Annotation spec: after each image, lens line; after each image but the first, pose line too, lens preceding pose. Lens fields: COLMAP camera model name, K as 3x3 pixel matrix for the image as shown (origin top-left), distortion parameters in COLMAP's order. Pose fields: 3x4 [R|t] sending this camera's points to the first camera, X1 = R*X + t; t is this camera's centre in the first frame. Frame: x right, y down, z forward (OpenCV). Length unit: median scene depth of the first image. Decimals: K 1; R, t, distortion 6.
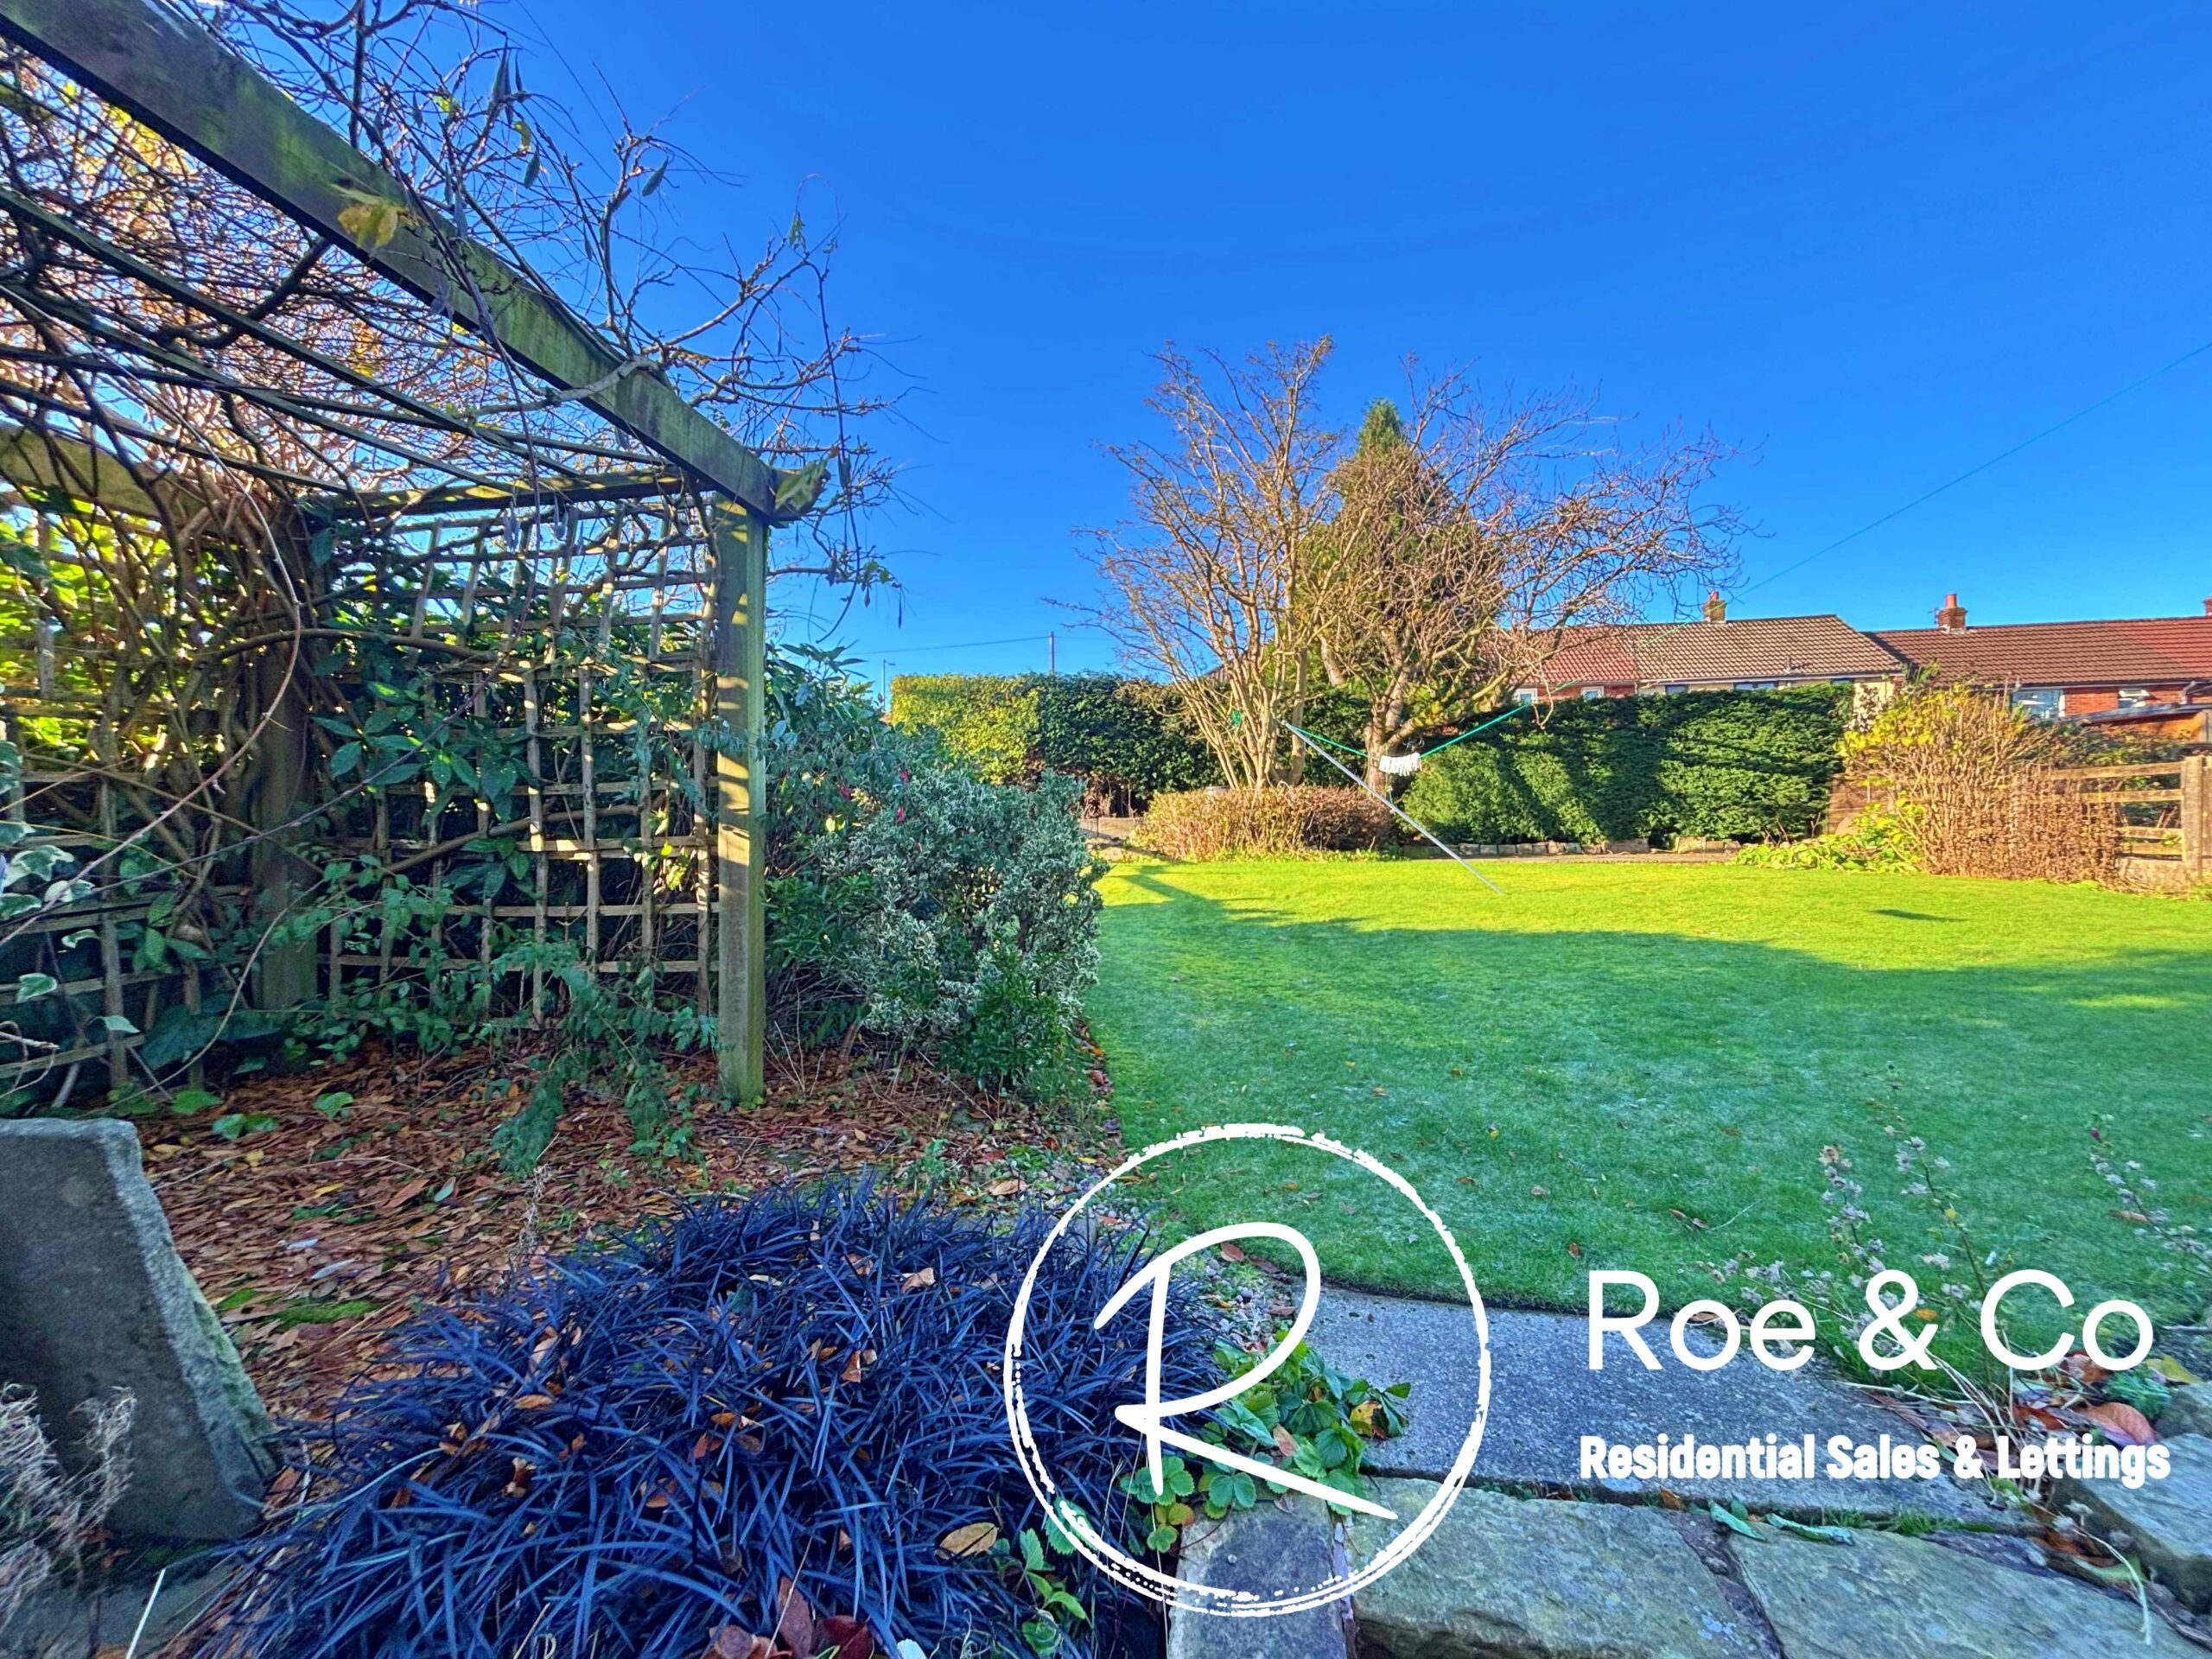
lens RADIAL K [[888.3, 0, 1110.9], [0, 888.3, 833.0], [0, 0, 1]] dist [0.000310, 0.000084]
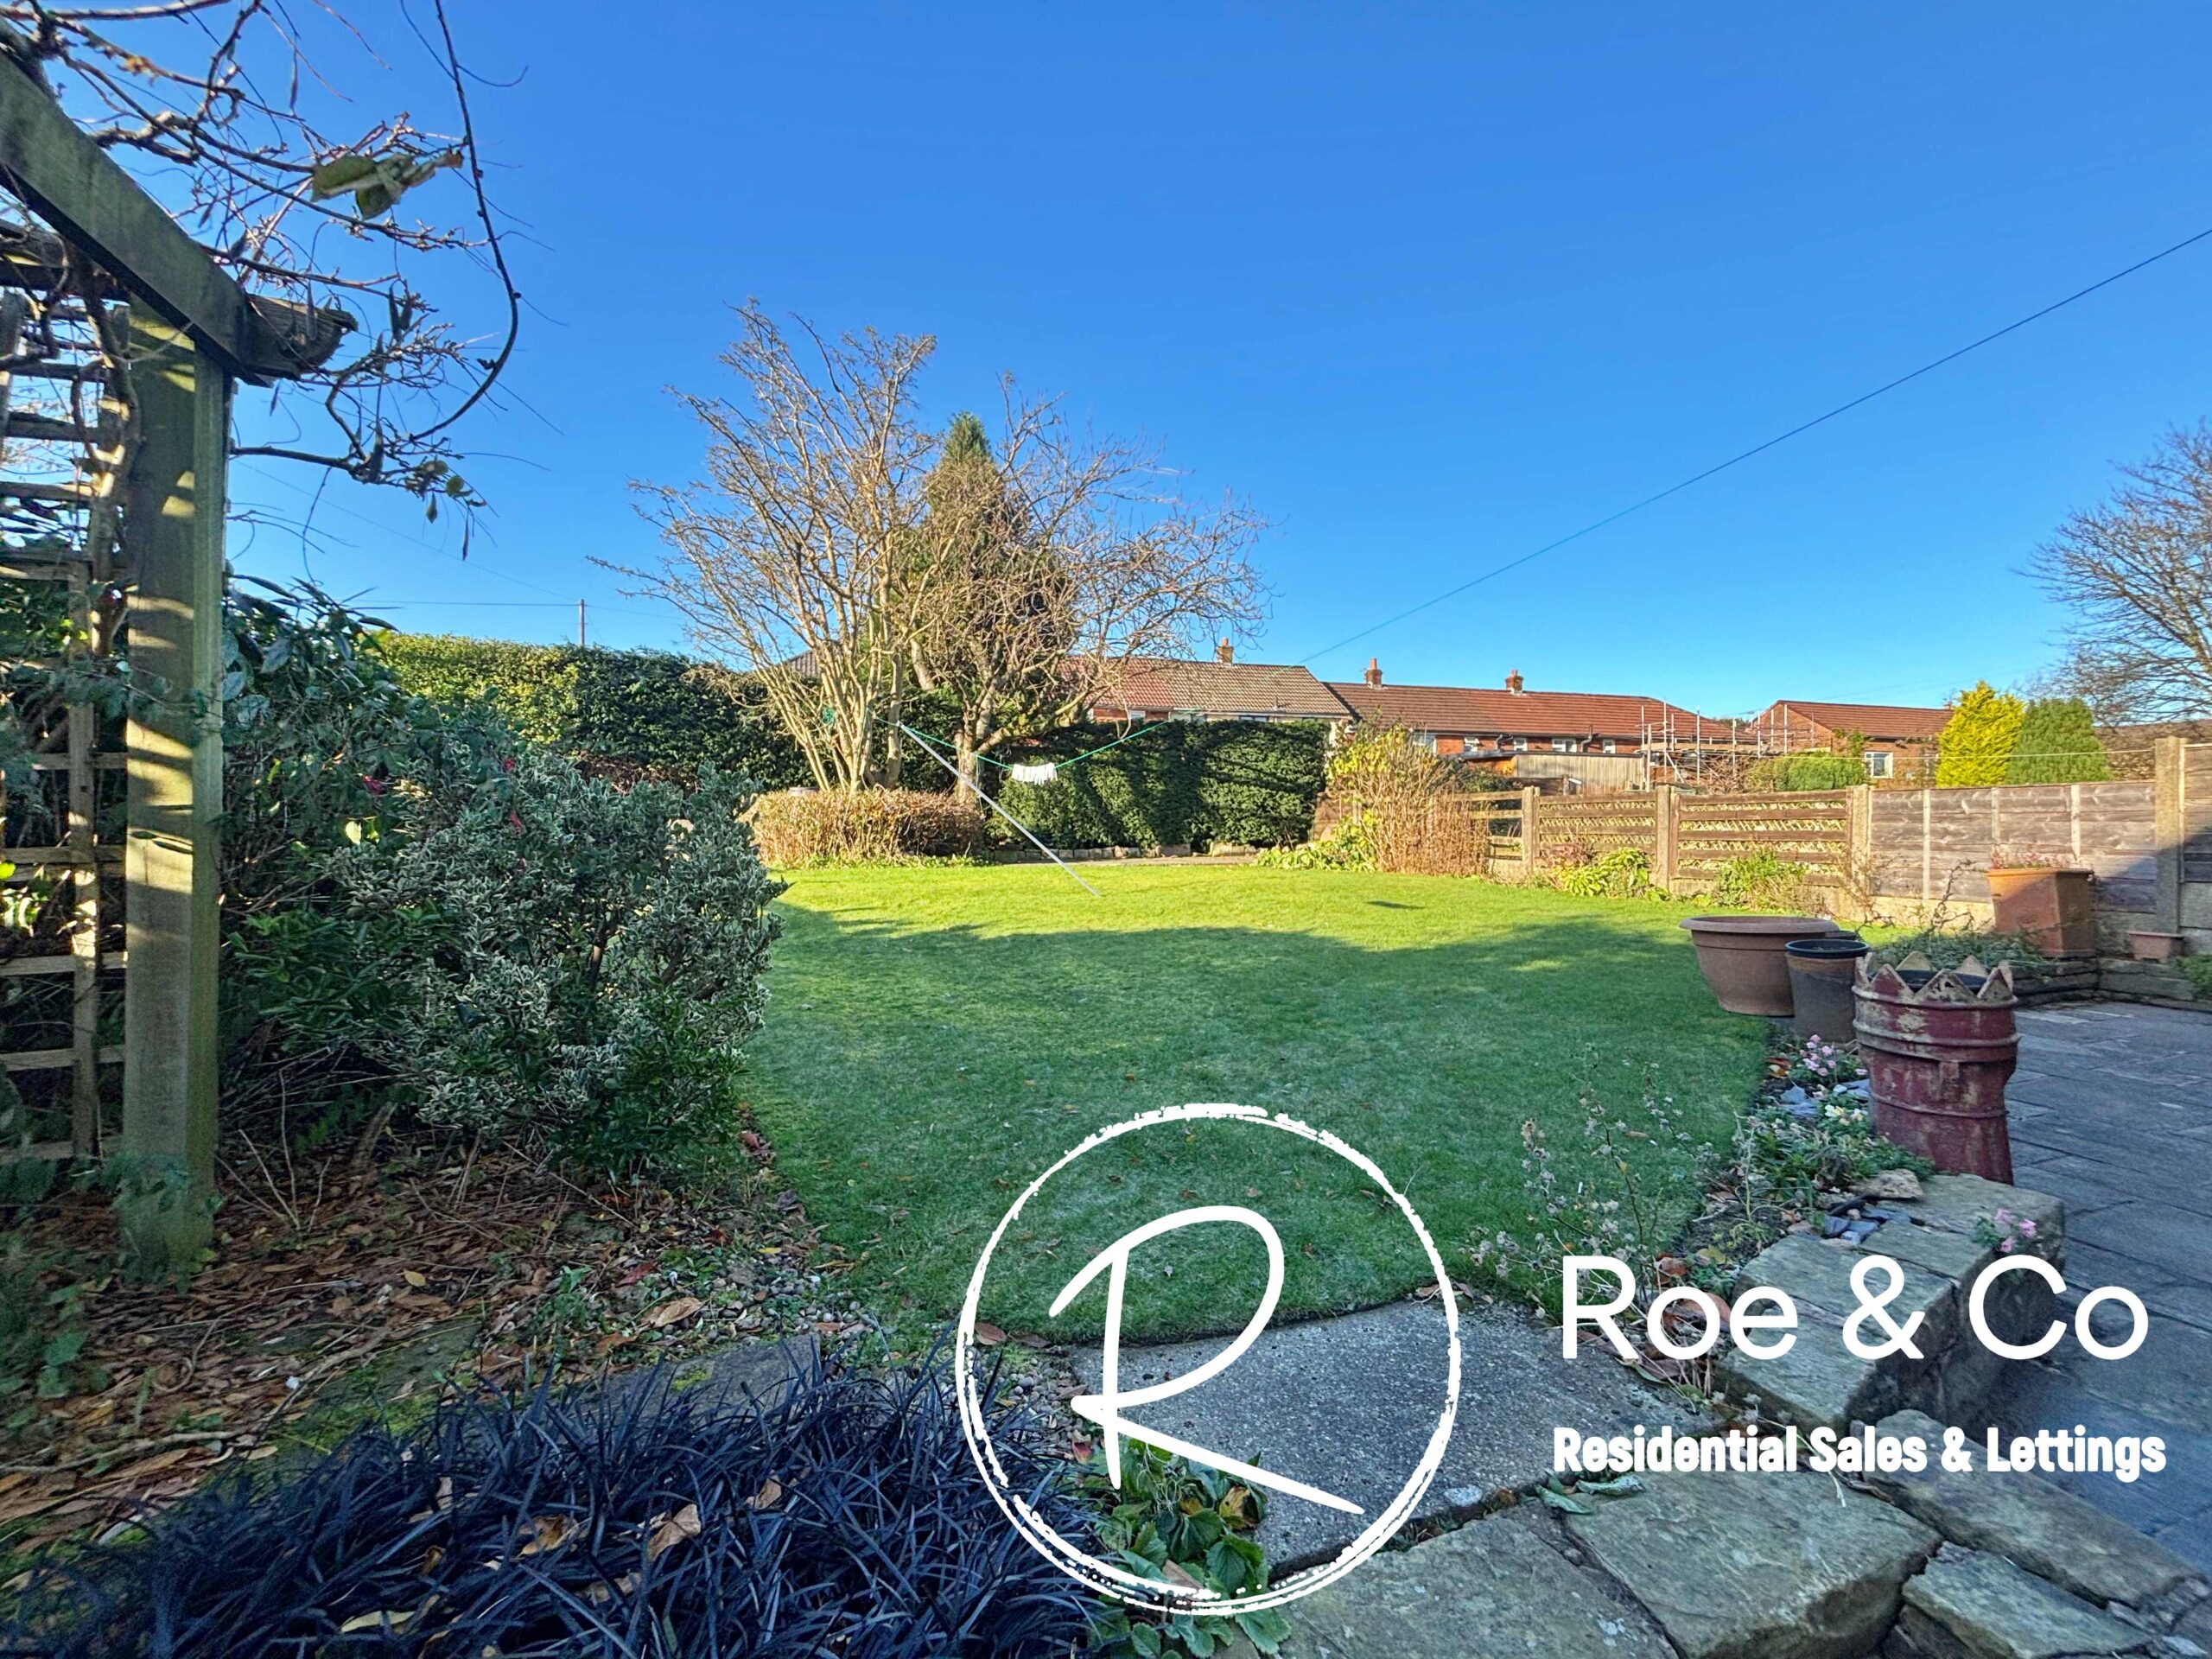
lens RADIAL K [[889.0, 0, 1116.1], [0, 889.0, 832.1], [0, 0, 1]] dist [-0.001233, -0.000262]
pose [[0.888440, 0.007109, 0.458937, -0.026770], [-0.004530, 0.999967, -0.006721, -0.001644], [-0.458970, 0.003892, 0.888443, 0.030119]]
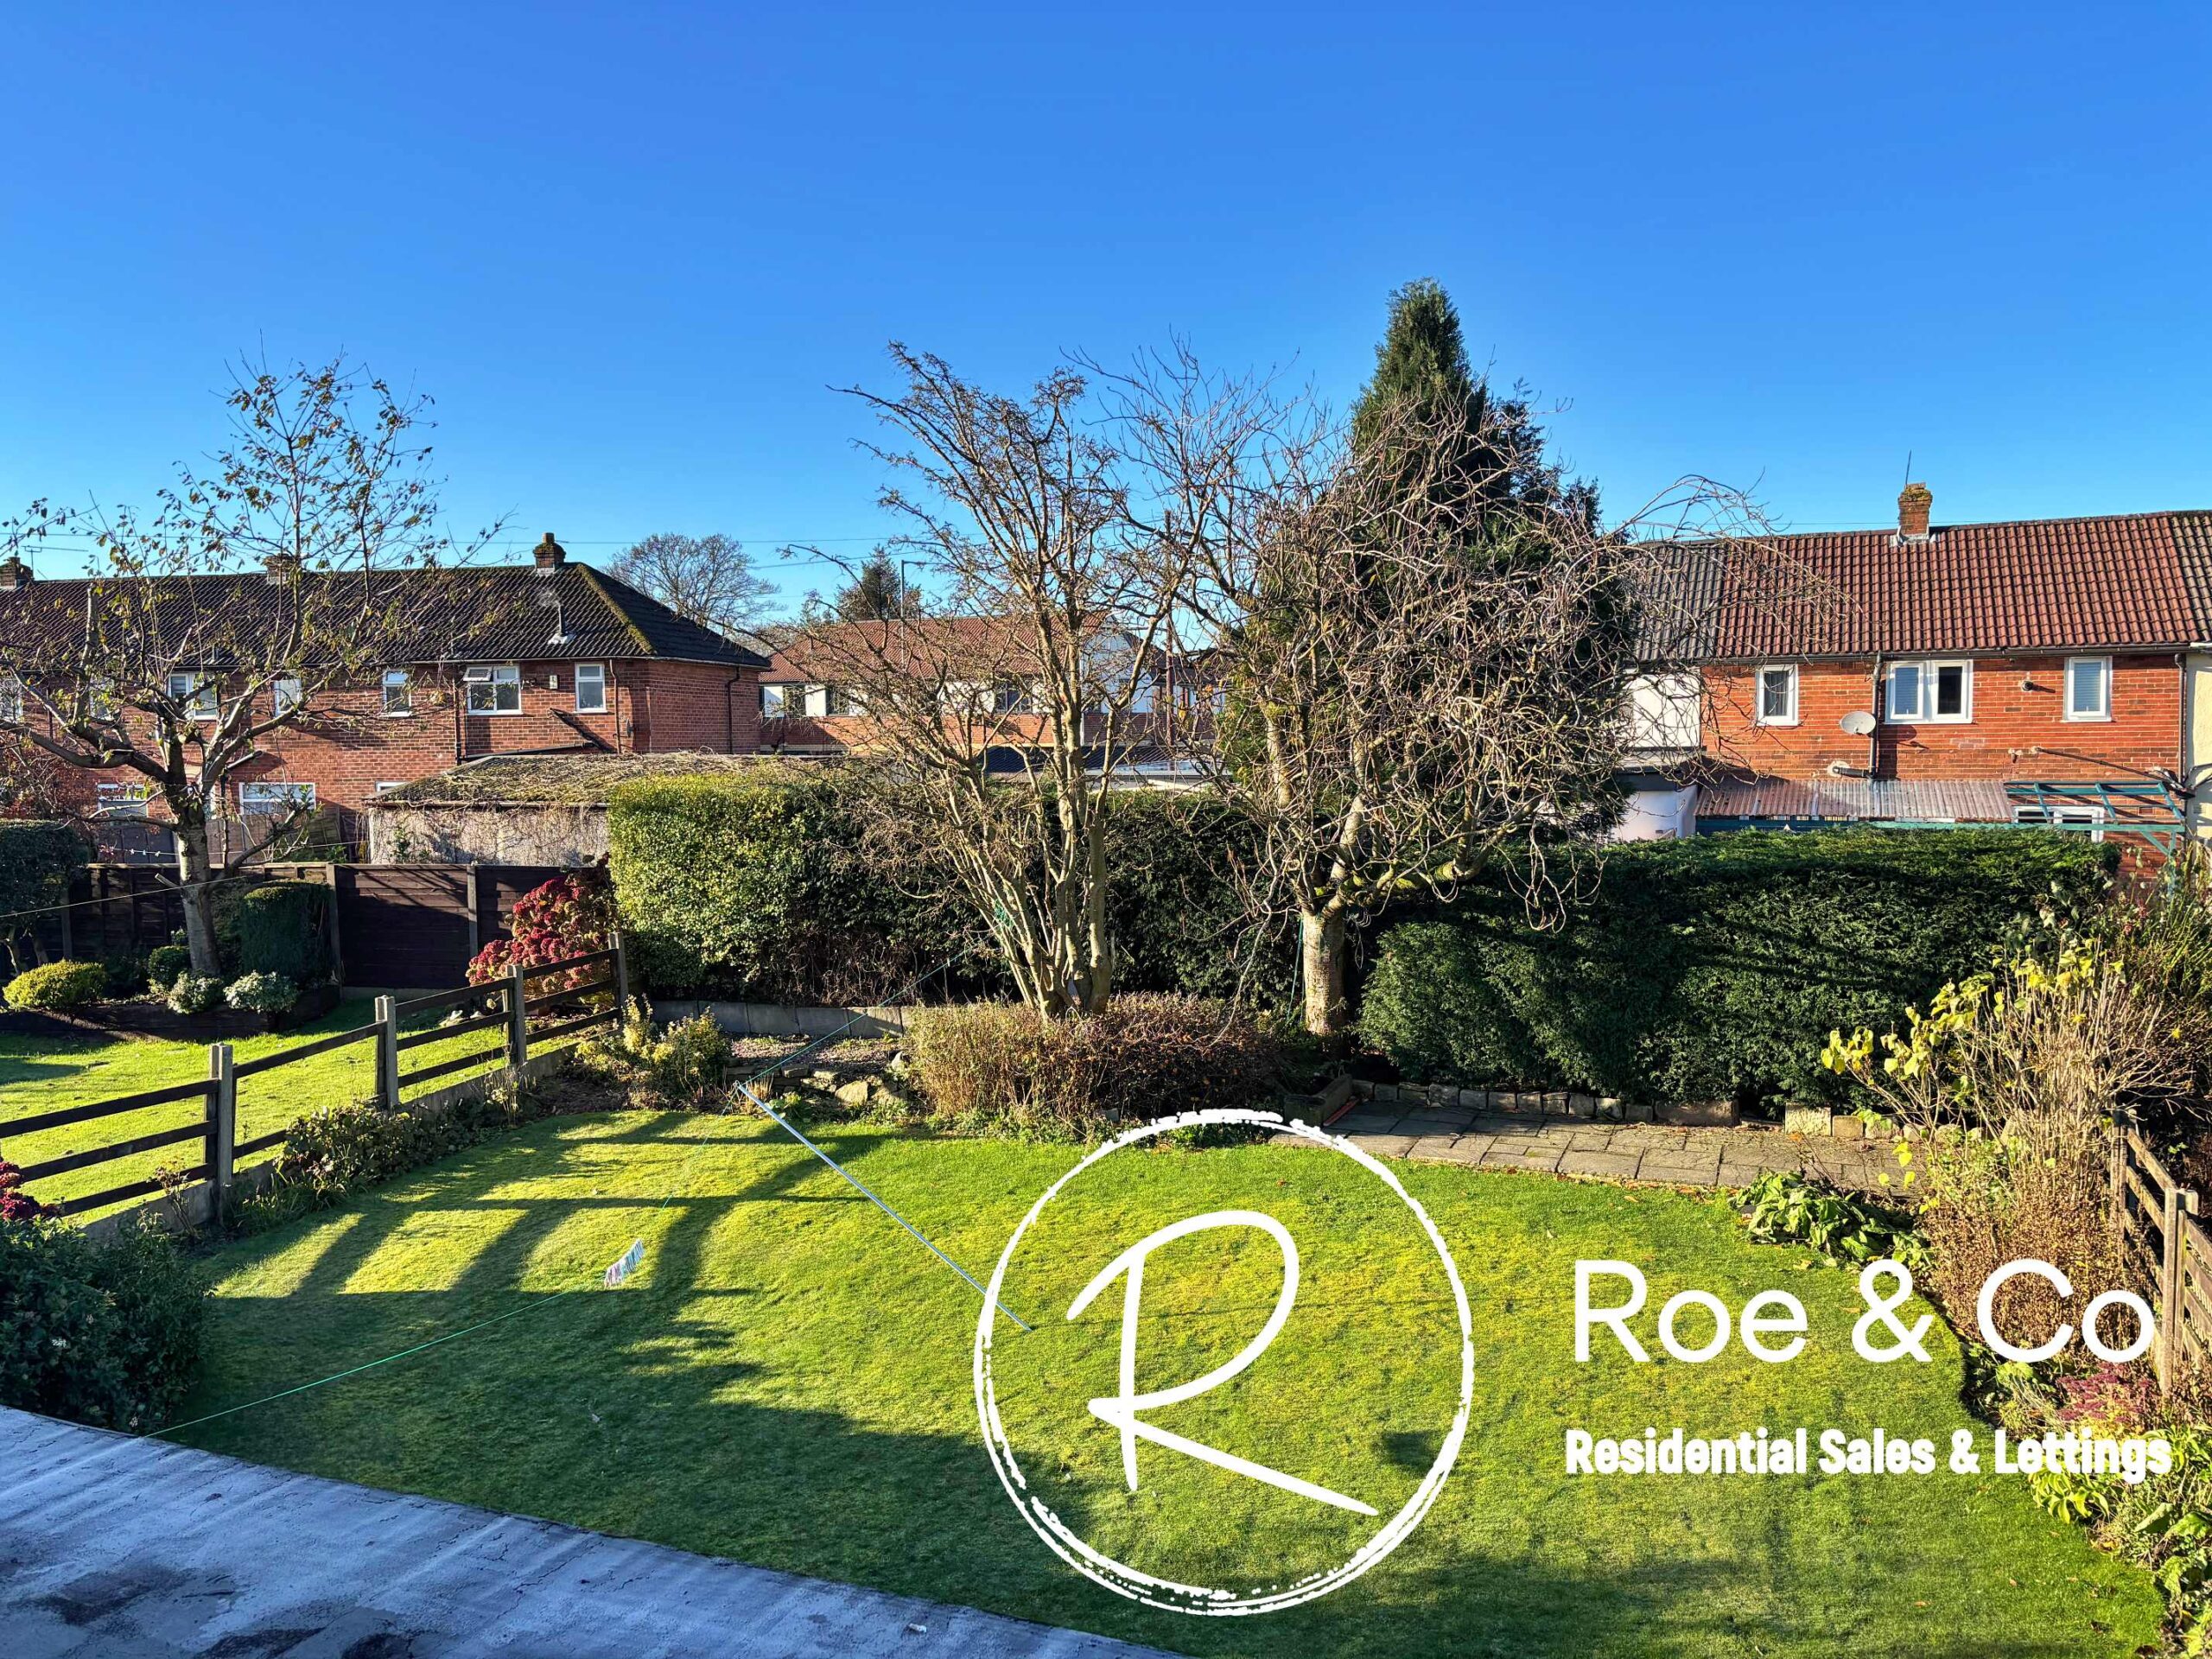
lens RADIAL K [[1656.6, 0, 1113.1], [0, 1656.6, 816.9], [0, 0, 1]] dist [0.061036, -0.008475]
pose [[0.971094, 0.008120, -0.238558, 0.876681], [0.003936, 0.998741, 0.050018, -0.440402], [0.238663, -0.049511, 0.969839, -0.307335]]
